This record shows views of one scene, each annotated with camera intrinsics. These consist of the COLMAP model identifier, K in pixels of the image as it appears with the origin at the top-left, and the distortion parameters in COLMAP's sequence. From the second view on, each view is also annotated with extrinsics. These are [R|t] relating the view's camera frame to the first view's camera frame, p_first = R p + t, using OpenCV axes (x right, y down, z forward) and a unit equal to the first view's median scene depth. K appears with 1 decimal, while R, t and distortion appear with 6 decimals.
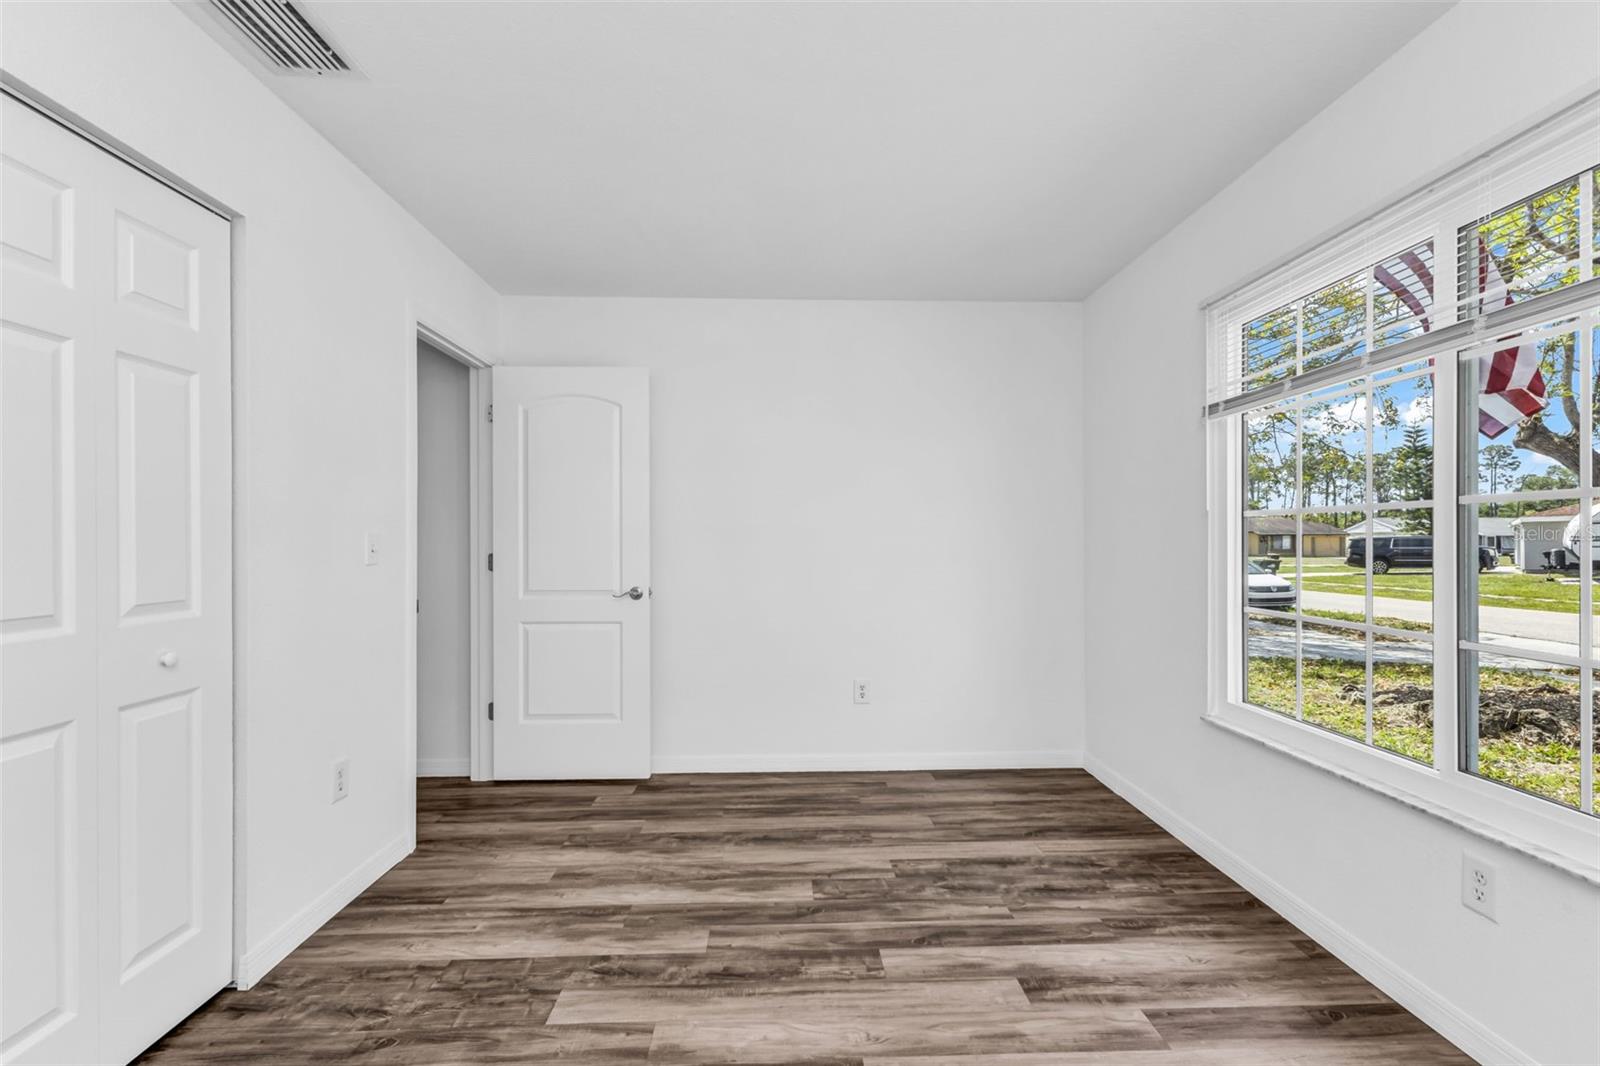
lens RADIAL K [[714.5, 0, 806.0], [0, 714.5, 539.1], [0, 0, 1]] dist [0.013418, -0.002248]
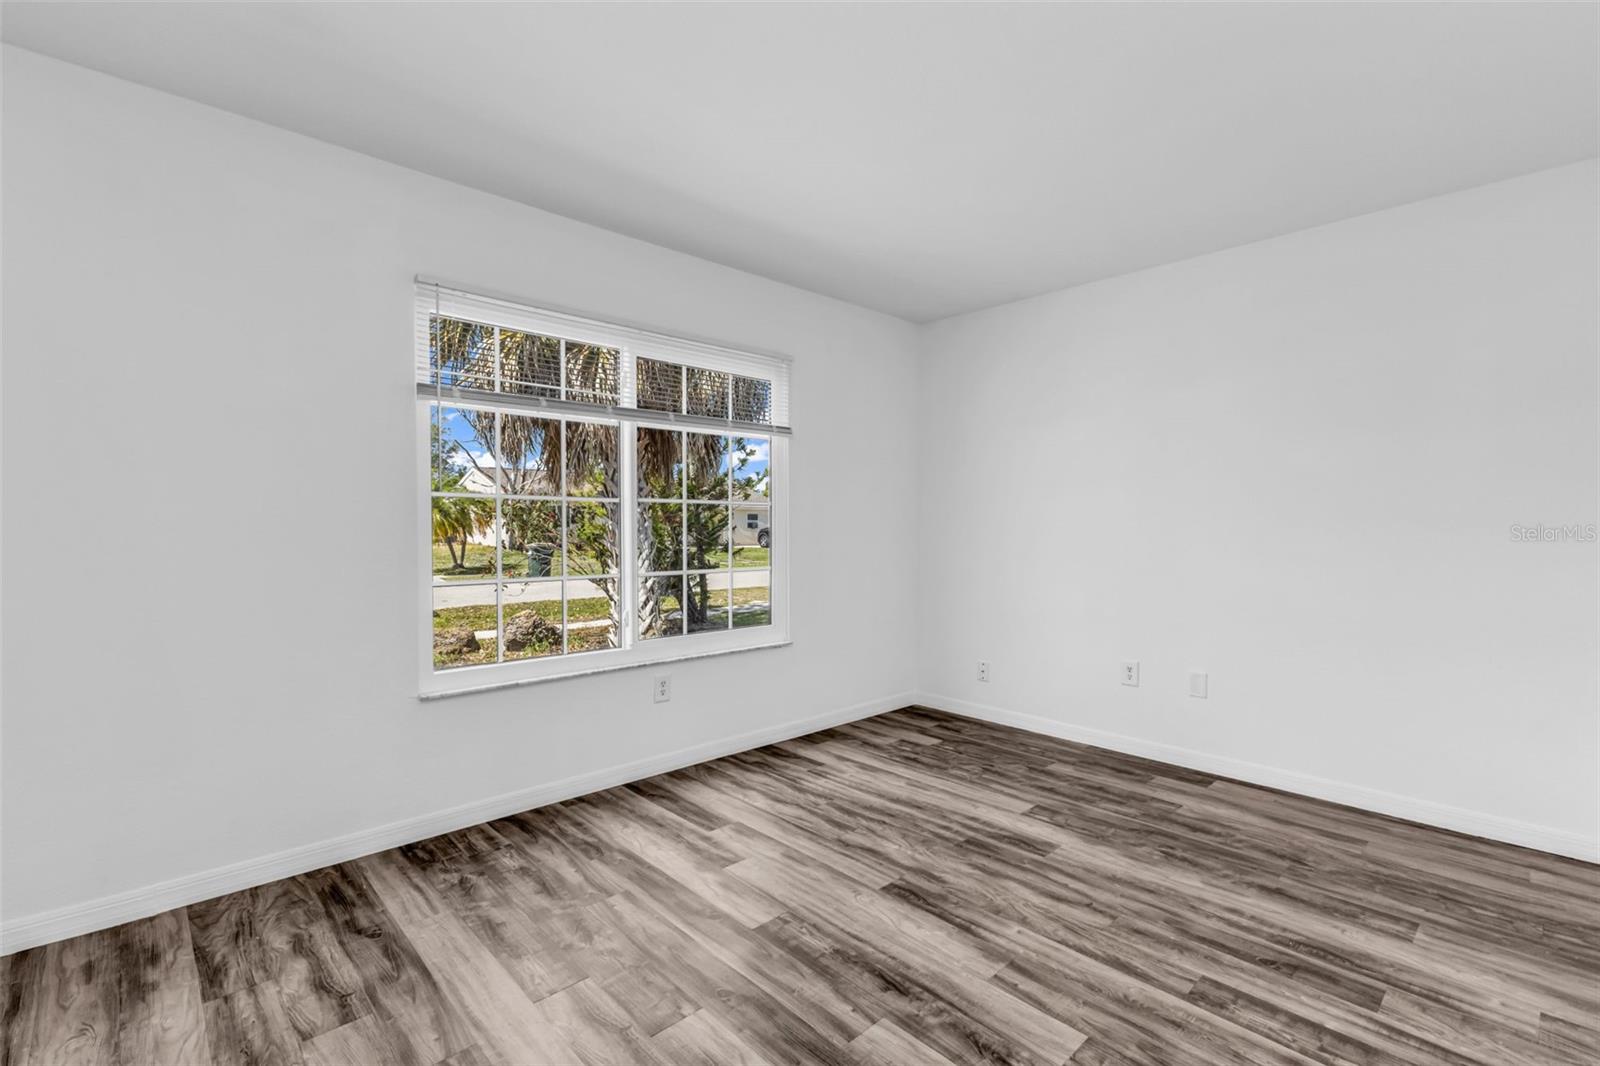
lens RADIAL K [[714.5, 0, 805.2], [0, 714.5, 524.1], [0, 0, 1]] dist [0.013418, -0.002248]
pose [[-0.654958, 0.000546, 0.755665, -0.735724], [-0.004877, 0.999976, -0.004950, 0.013268], [-0.755649, -0.006928, -0.654940, 1.682493]]
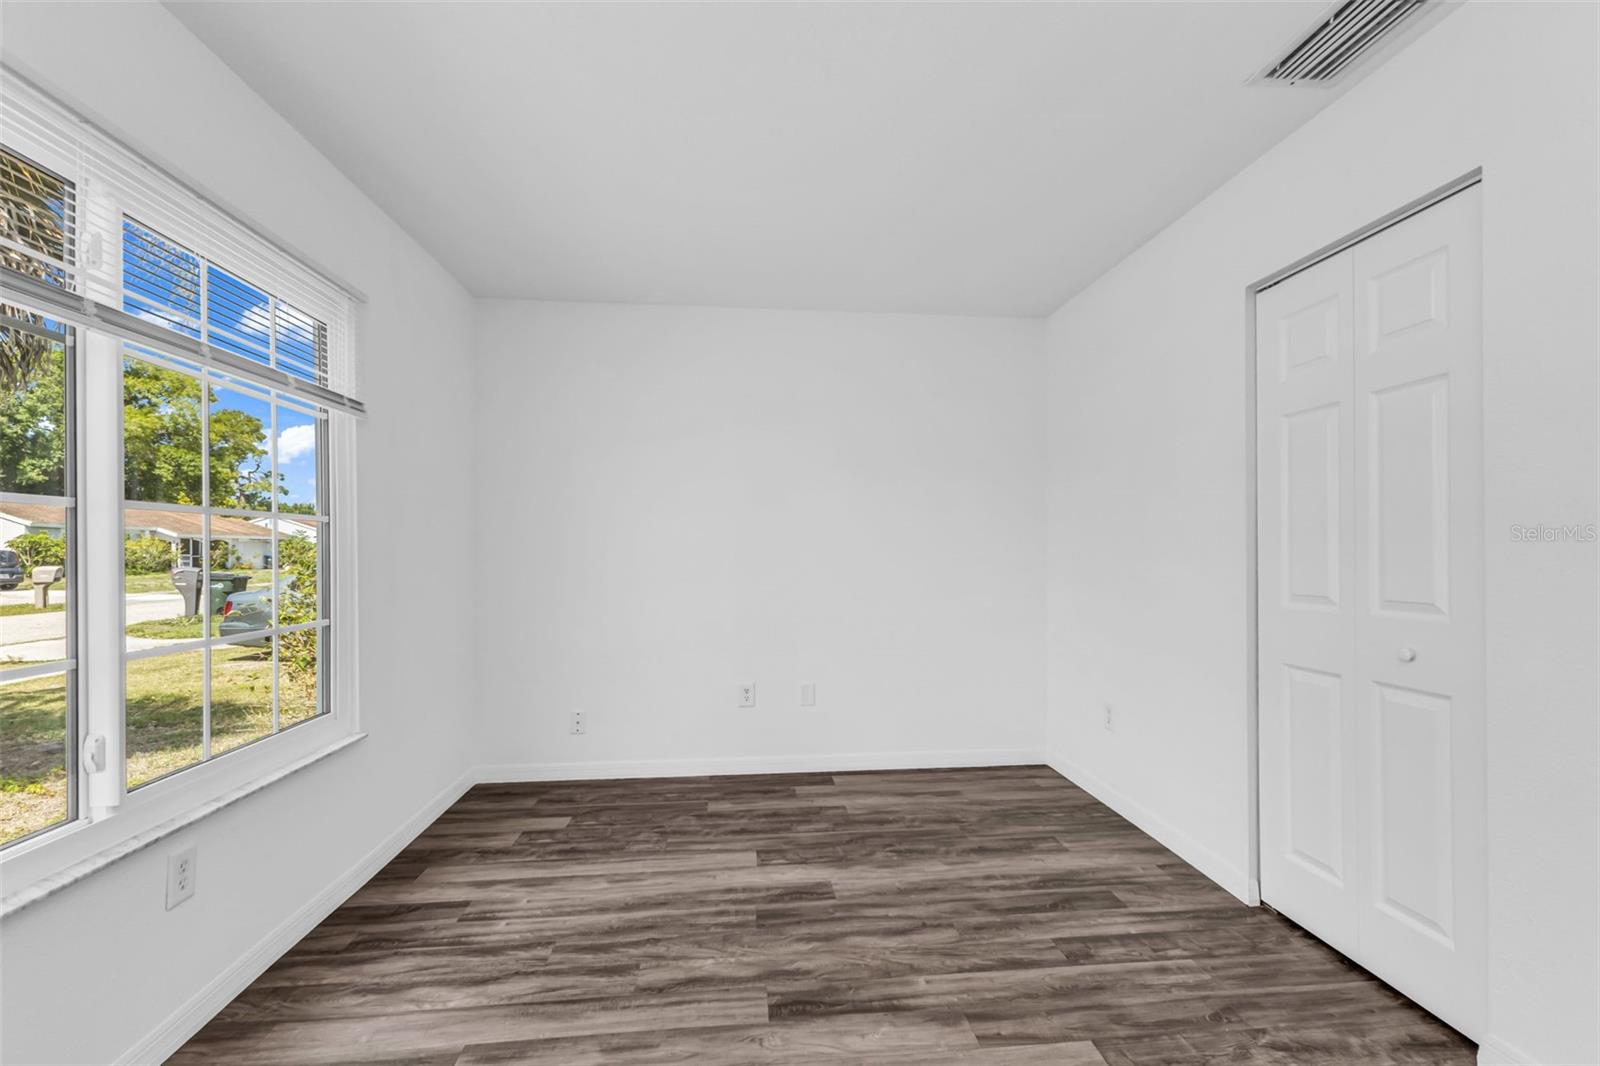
lens RADIAL K [[714.5, 0, 805.2], [0, 714.5, 537.6], [0, 0, 1]] dist [0.013418, -0.002248]
pose [[-0.998049, 0.001637, -0.062411, 0.074879], [0.003057, 0.999739, -0.022662, 0.011746], [0.062357, -0.022809, -0.997793, 1.745565]]
